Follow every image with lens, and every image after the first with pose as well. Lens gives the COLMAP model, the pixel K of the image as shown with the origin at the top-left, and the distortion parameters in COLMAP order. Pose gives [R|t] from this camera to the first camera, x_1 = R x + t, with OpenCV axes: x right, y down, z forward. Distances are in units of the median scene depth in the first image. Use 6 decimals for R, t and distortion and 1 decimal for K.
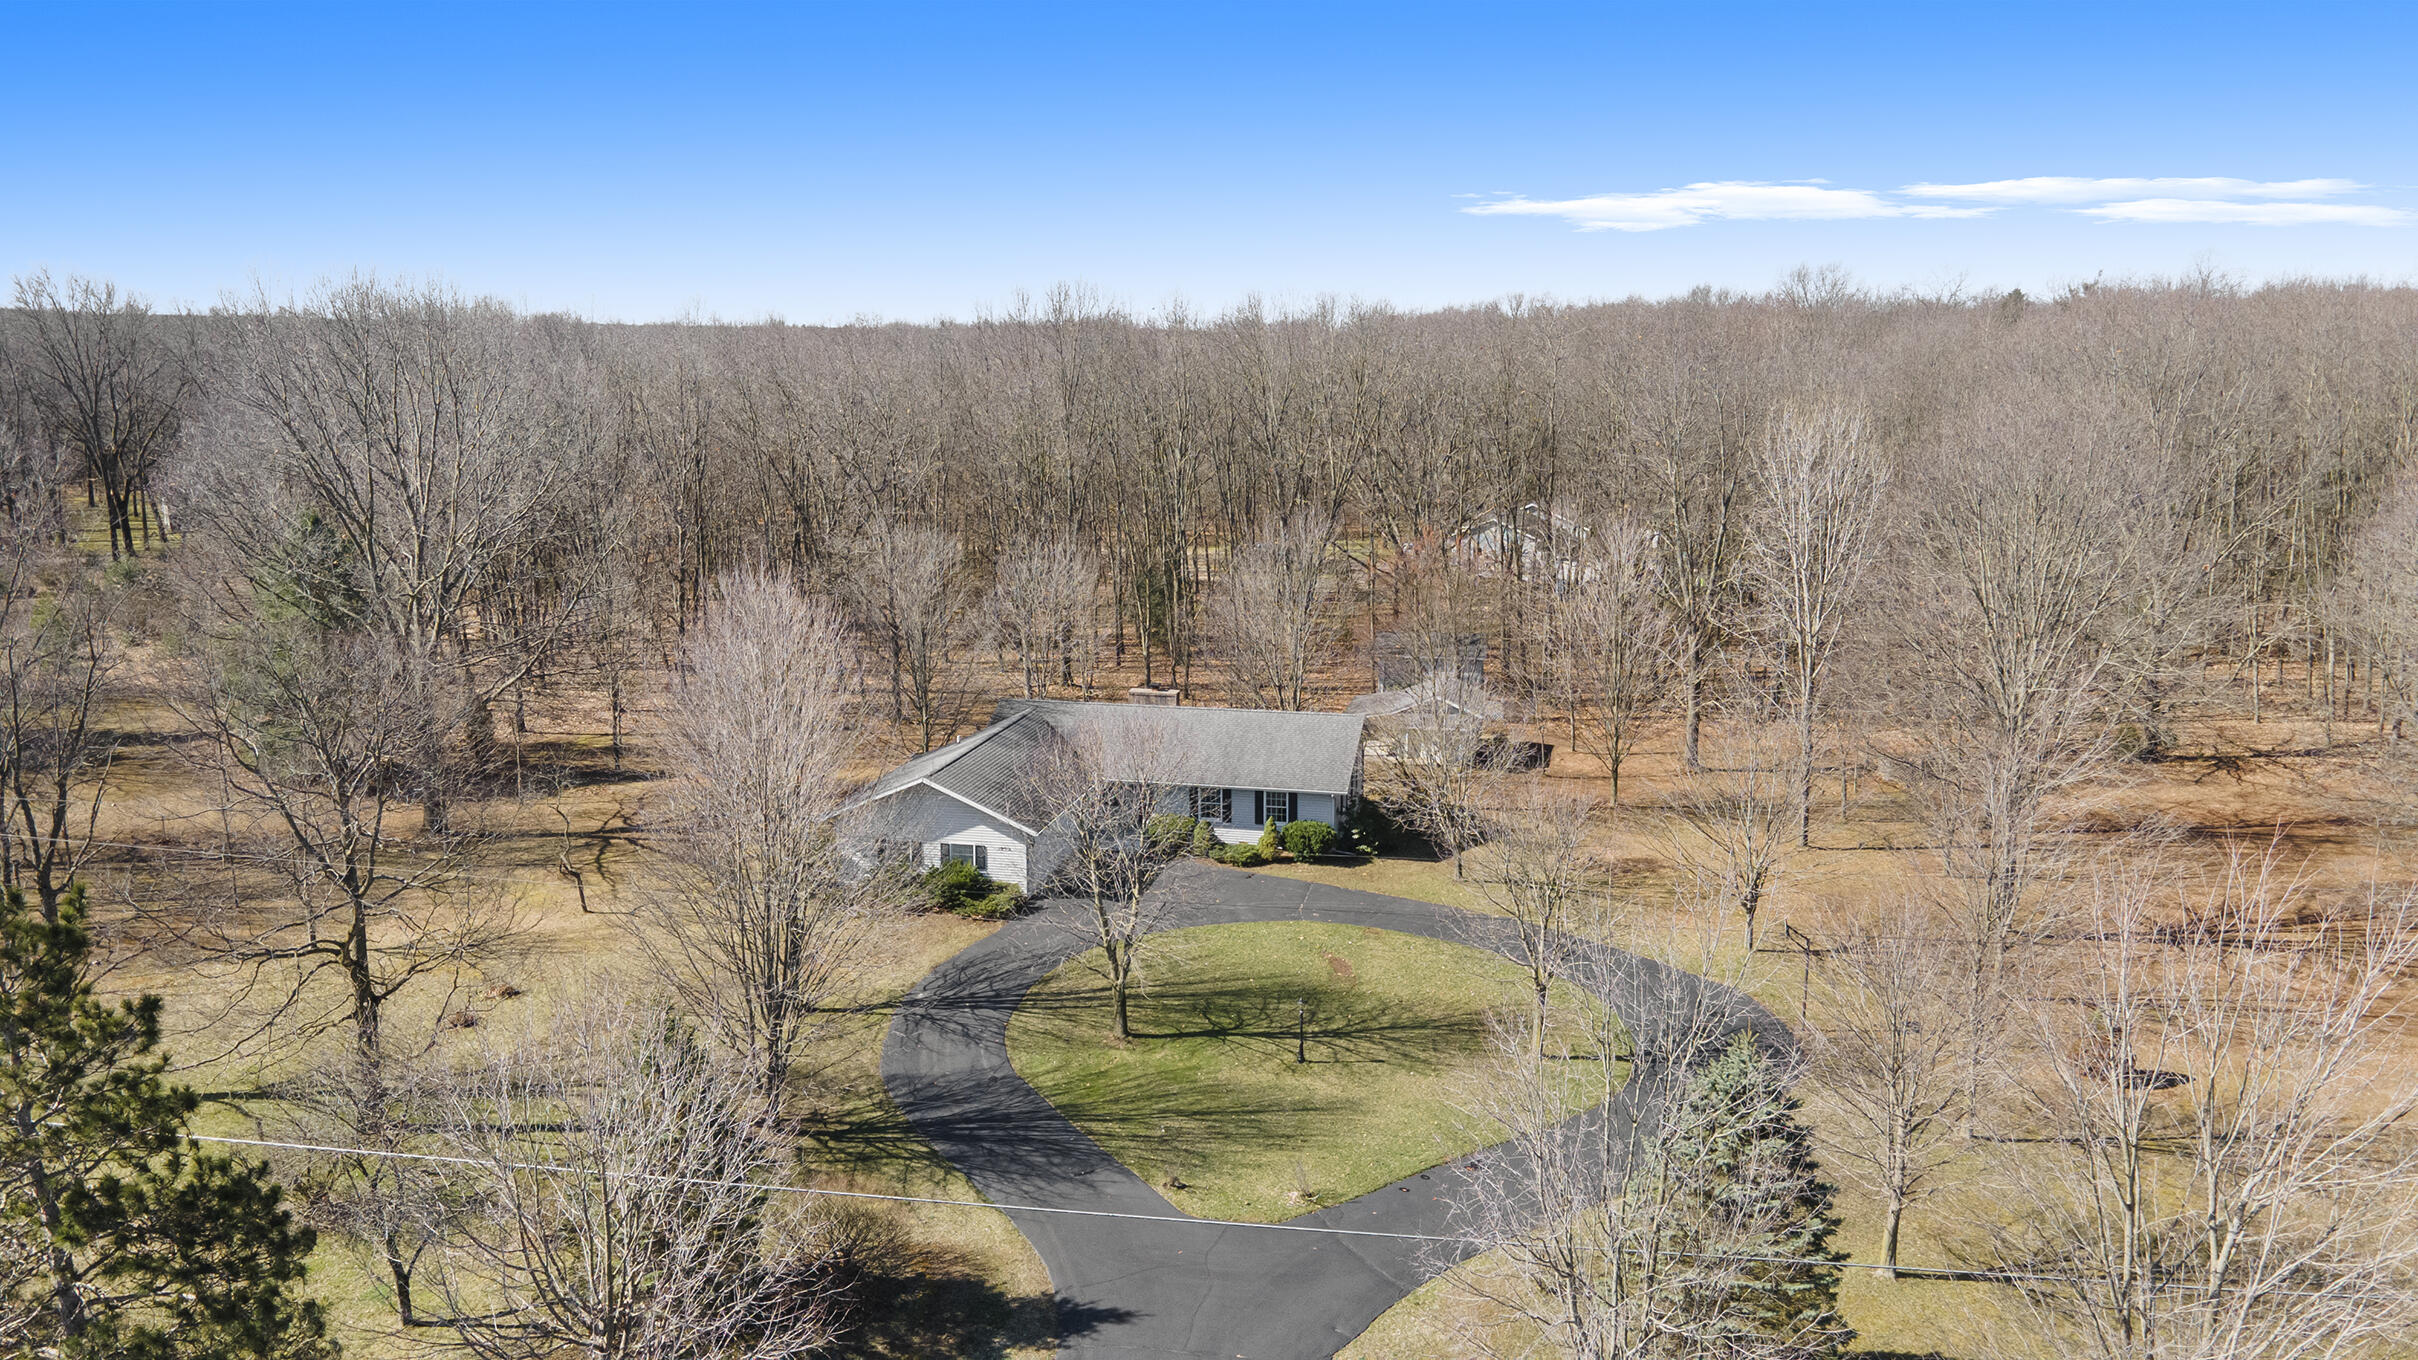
lens RADIAL K [[1838.9, 0, 1206.7], [0, 1838.9, 679.3], [0, 0, 1]] dist [0.049600, 0.001435]
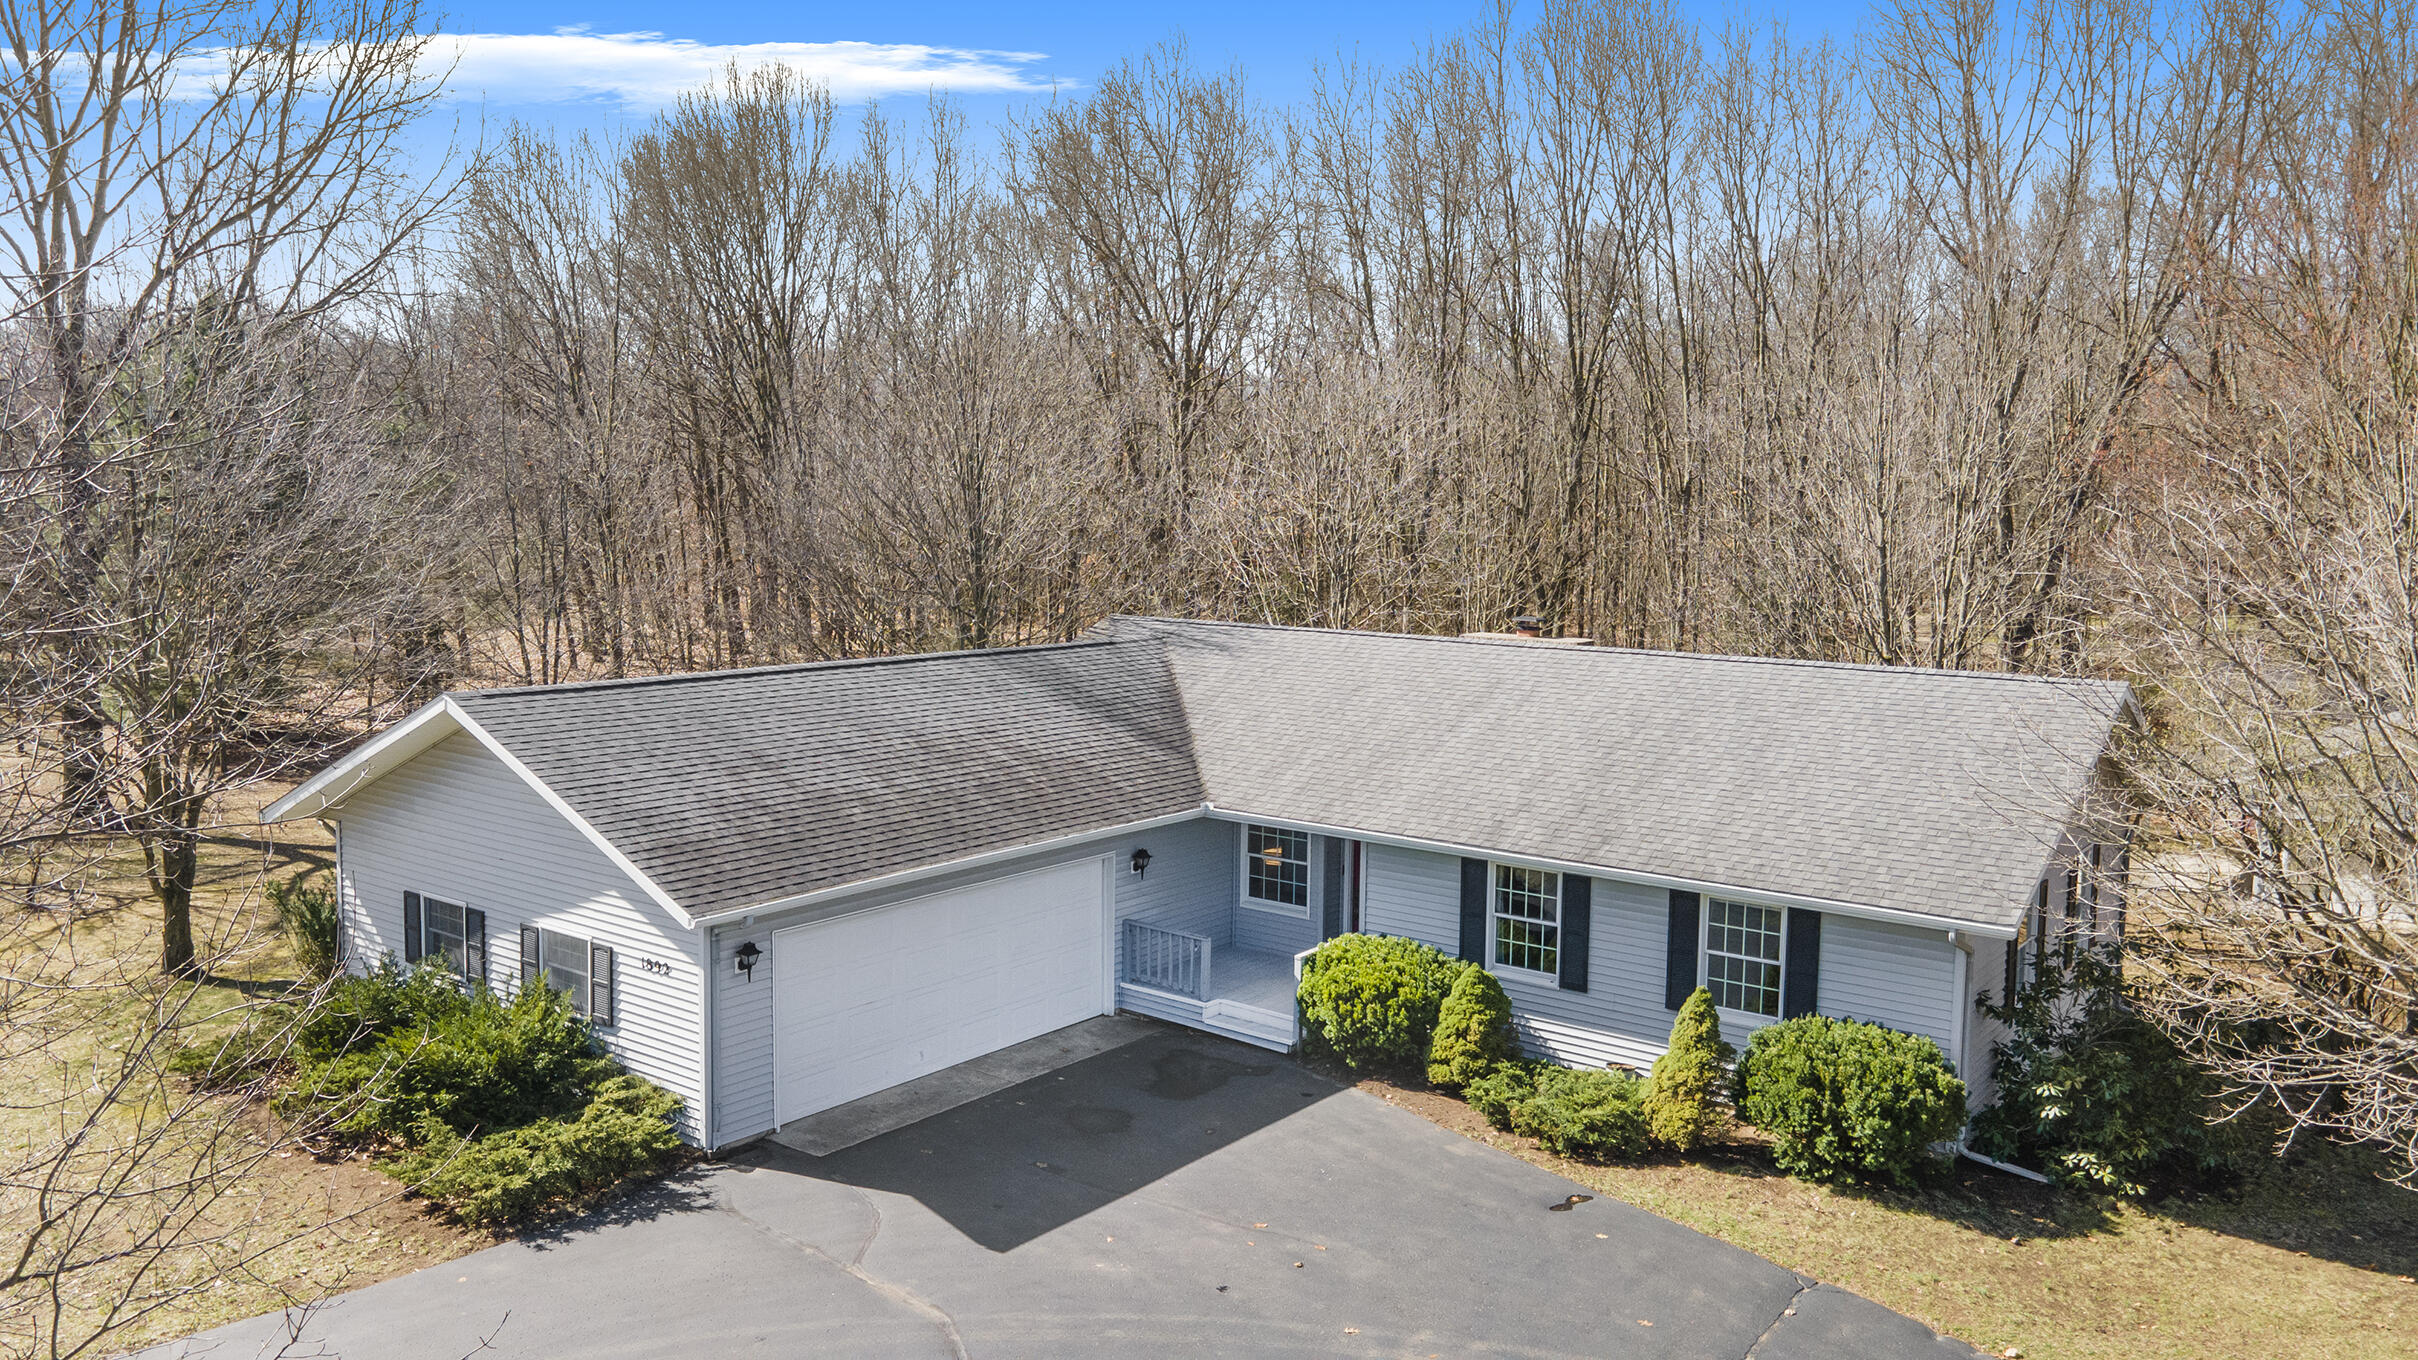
lens RADIAL K [[1838.9, 0, 1215.2], [0, 1838.9, 685.3], [0, 0, 1]] dist [0.049600, 0.001435]
pose [[0.911316, 0.059256, -0.407420, 0.077068], [-0.097440, 0.992516, -0.073598, 0.057342], [0.400010, 0.106770, 0.910270, 0.714034]]
